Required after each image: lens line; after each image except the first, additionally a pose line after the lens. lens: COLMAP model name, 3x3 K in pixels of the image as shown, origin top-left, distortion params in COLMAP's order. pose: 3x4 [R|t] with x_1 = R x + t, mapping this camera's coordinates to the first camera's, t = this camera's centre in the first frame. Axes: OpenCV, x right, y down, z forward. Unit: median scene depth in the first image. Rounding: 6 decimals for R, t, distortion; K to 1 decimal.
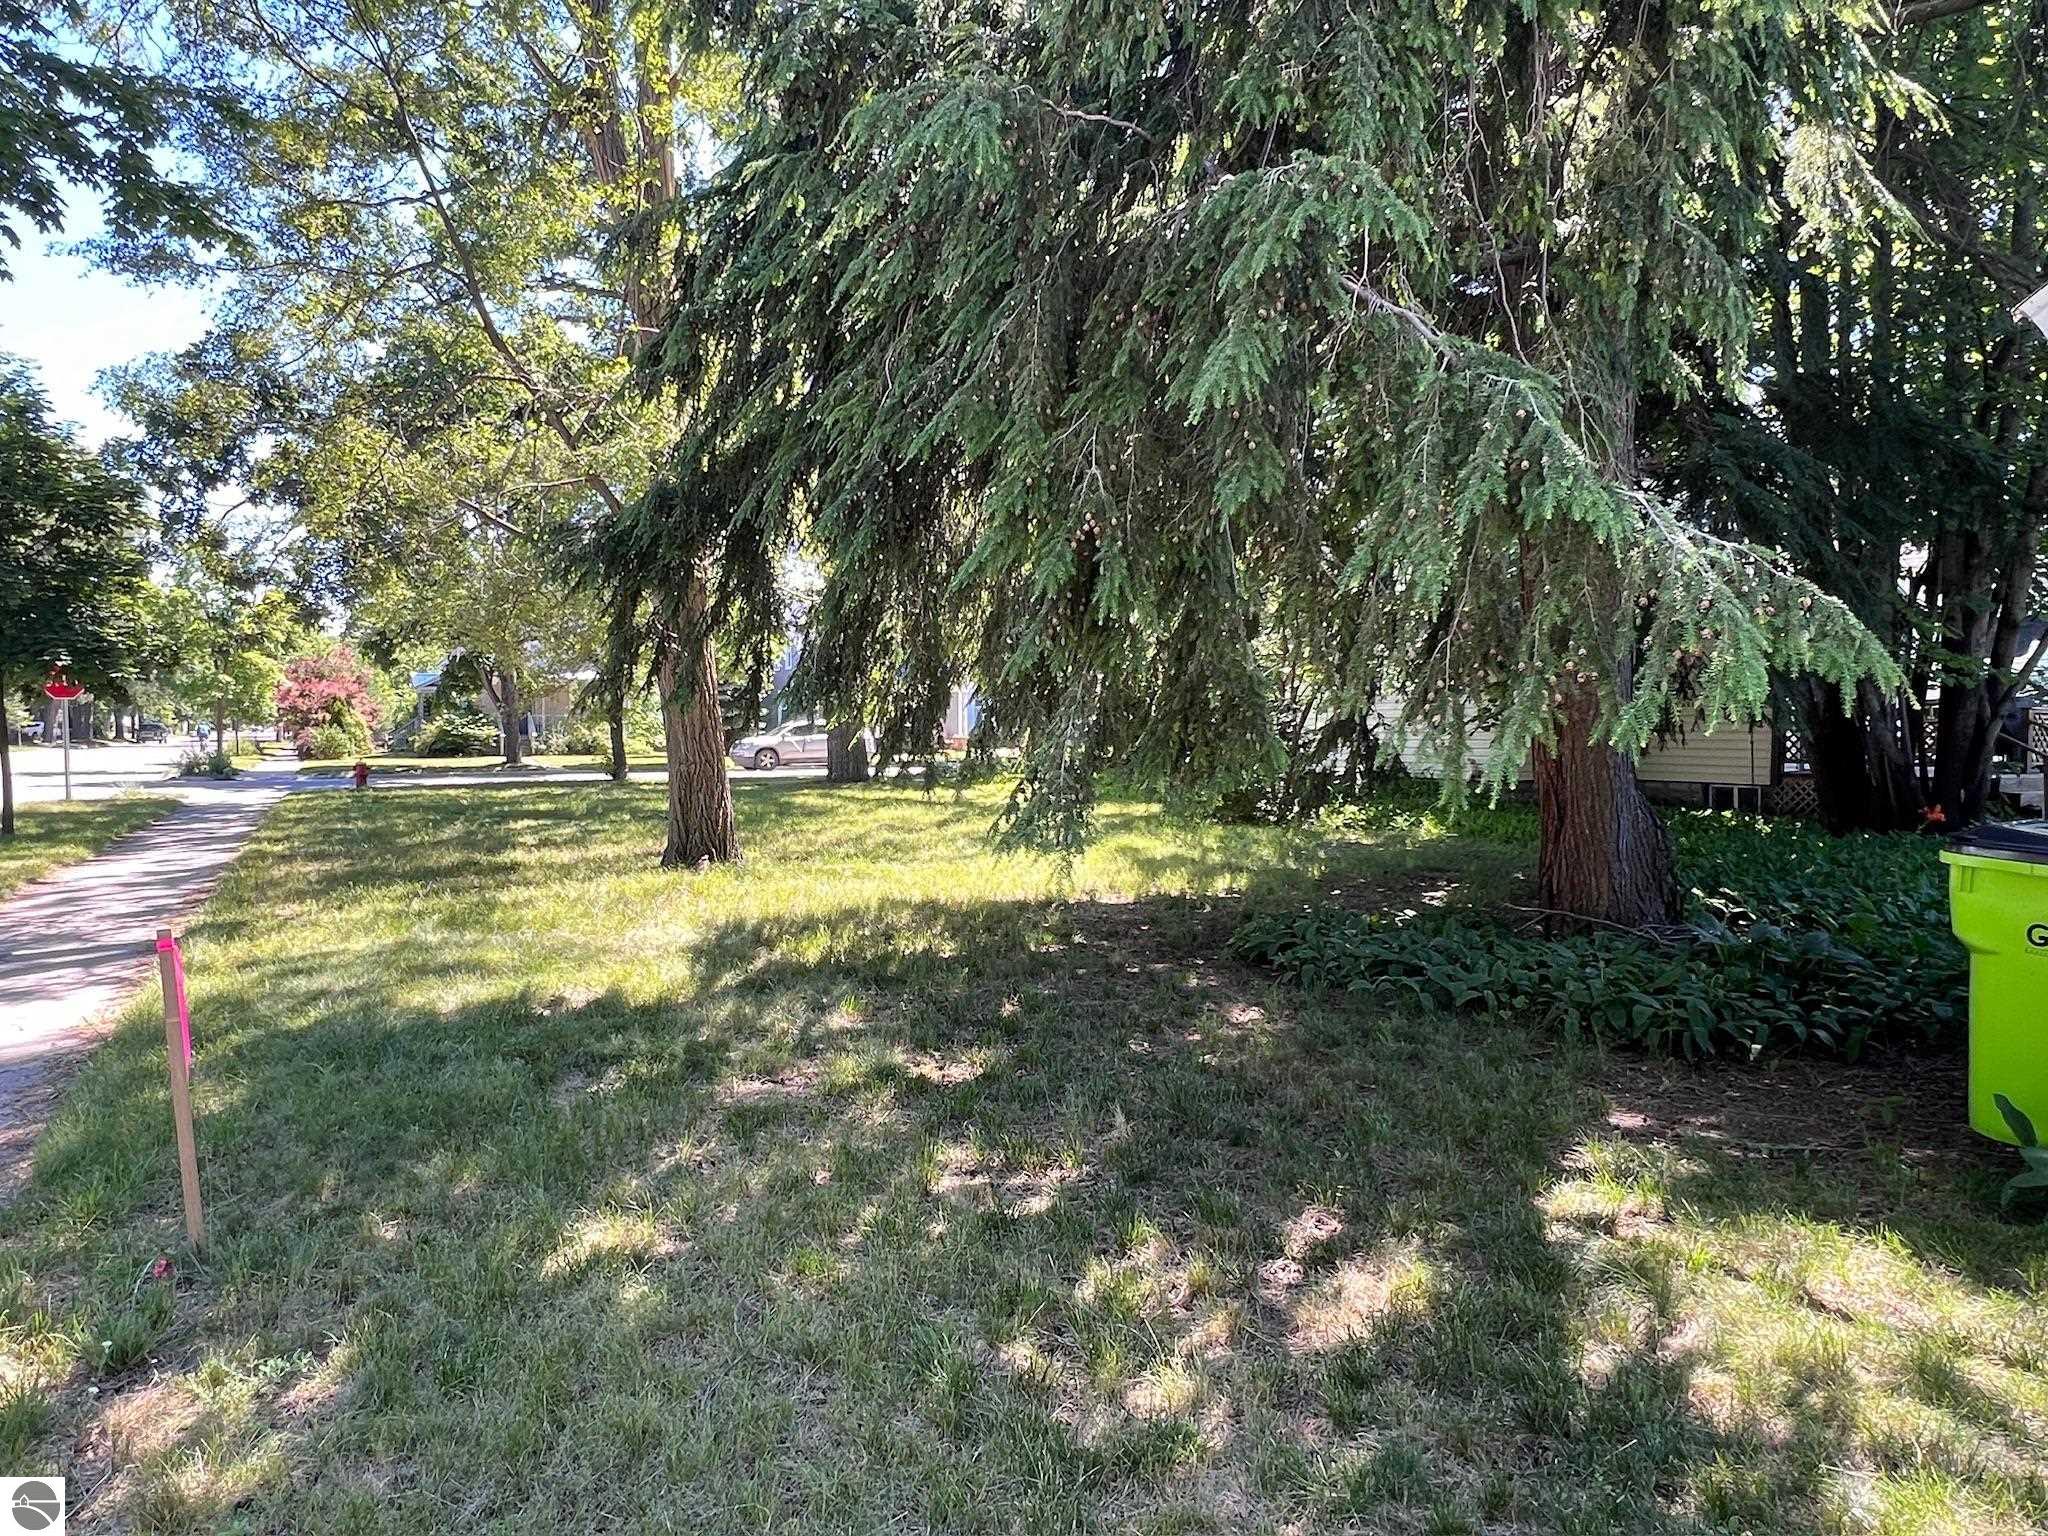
lens RADIAL K [[1222.8, 0, 1030.7], [0, 1222.8, 760.6], [0, 0, 1]] dist [0.008177, -0.002509]
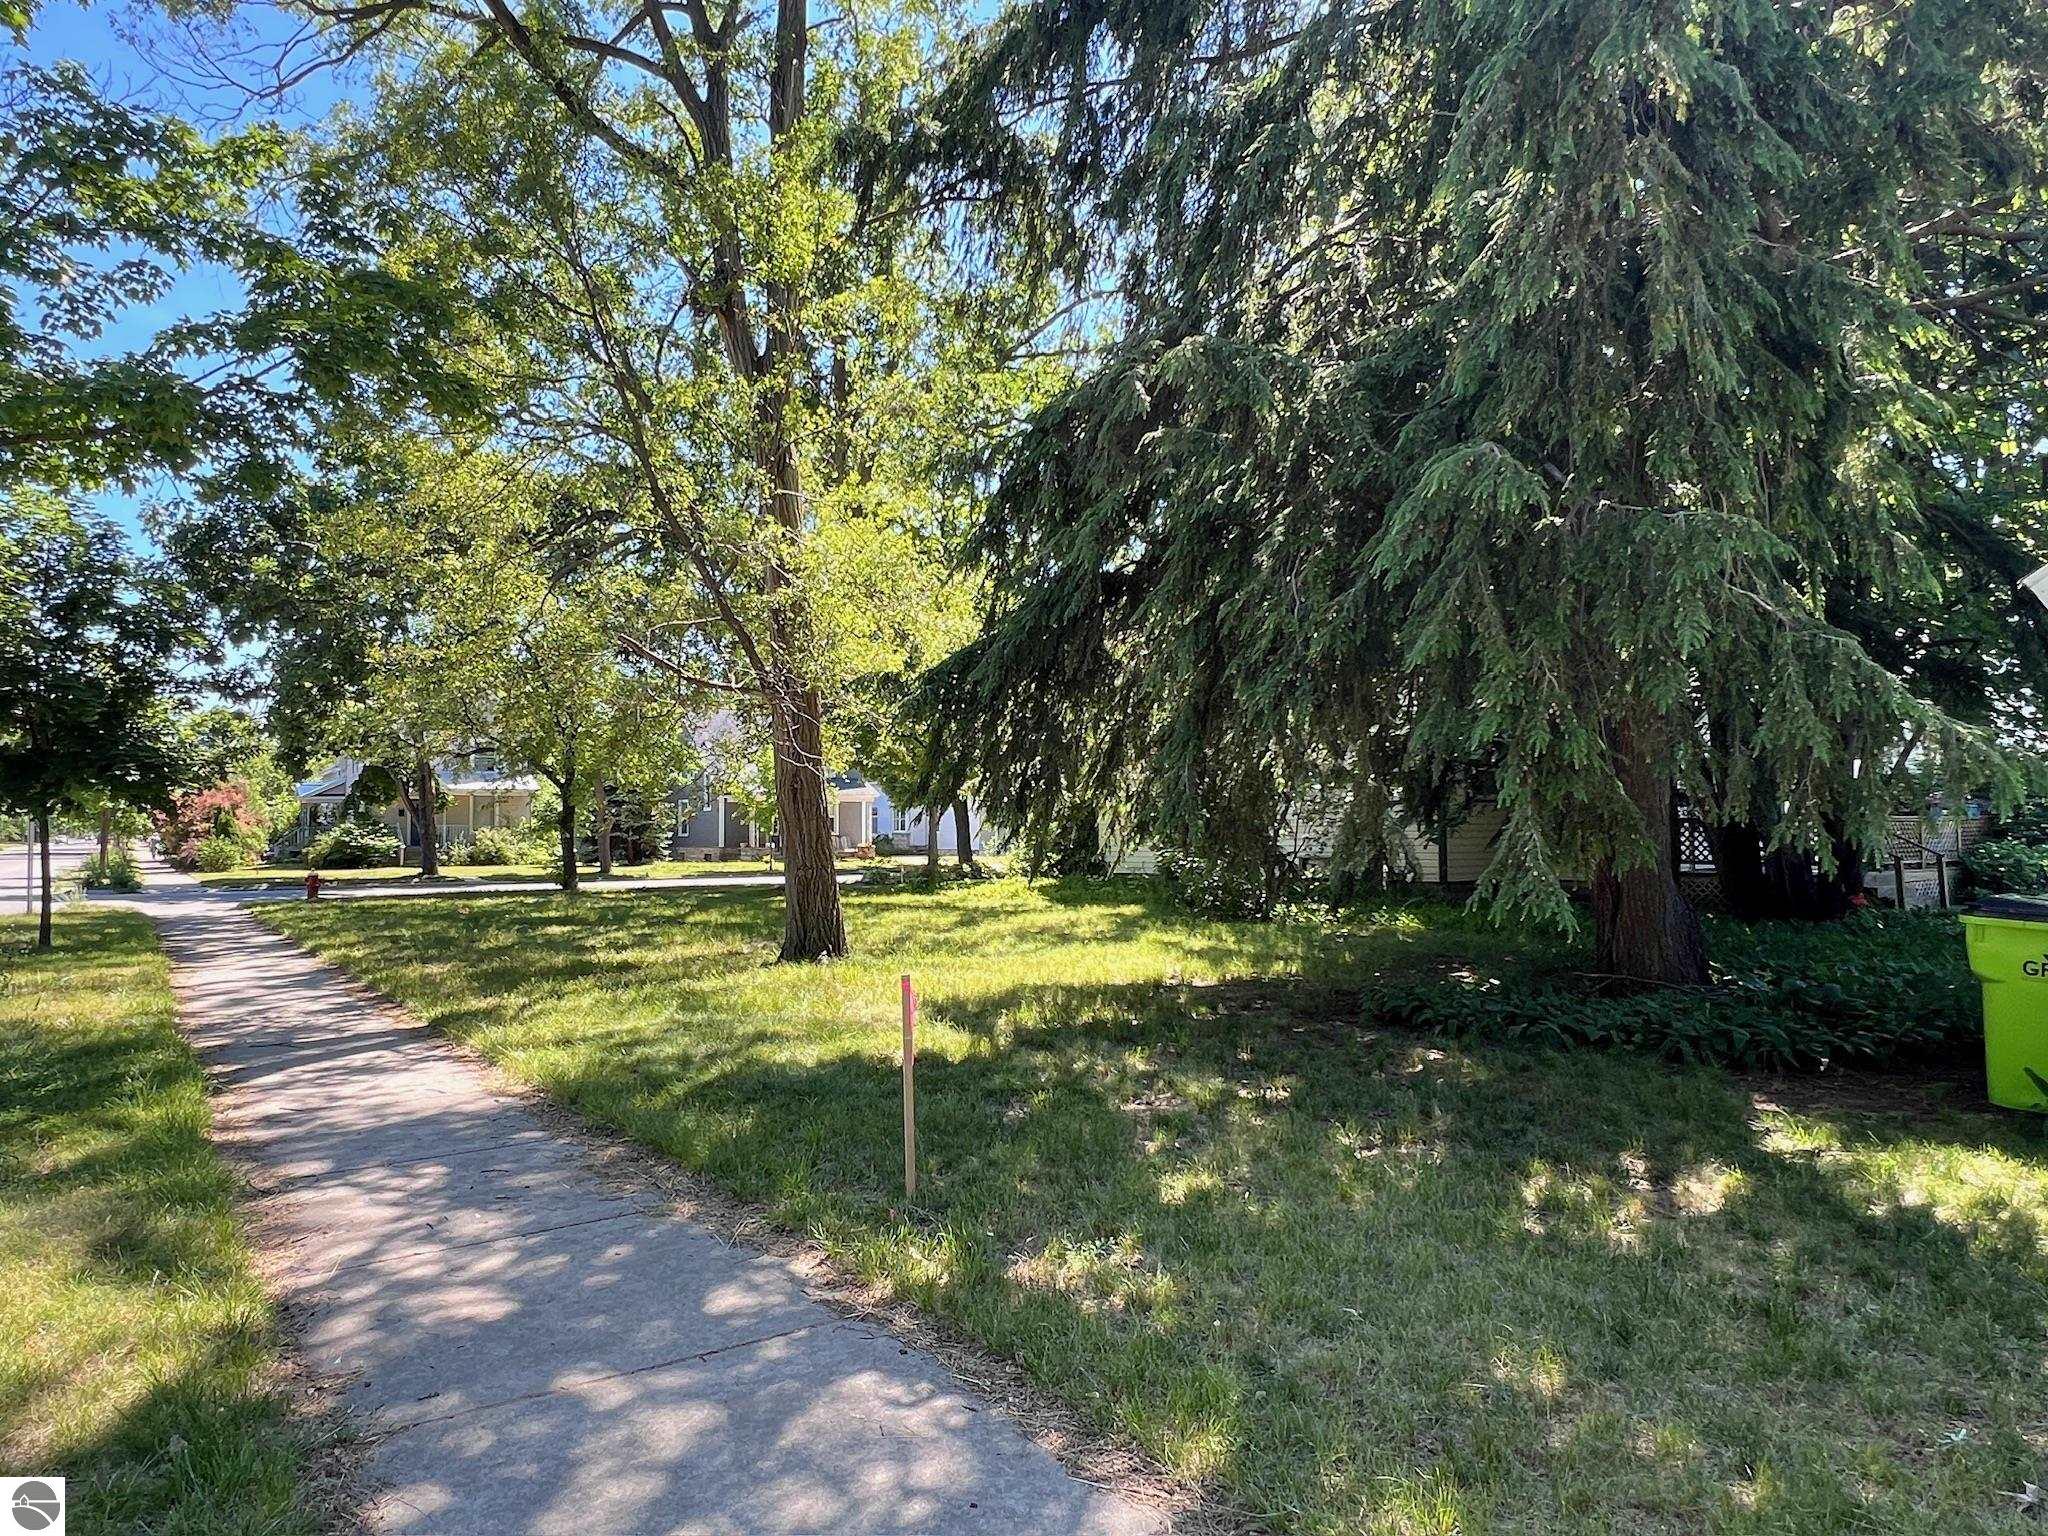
lens RADIAL K [[1222.8, 0, 1017.0], [0, 1222.8, 776.1], [0, 0, 1]] dist [0.008177, -0.002509]
pose [[0.994016, 0.001242, 0.109230, -0.138791], [0.007013, 0.997148, -0.075150, 0.002108], [-0.109012, 0.075466, 0.991172, -0.091611]]
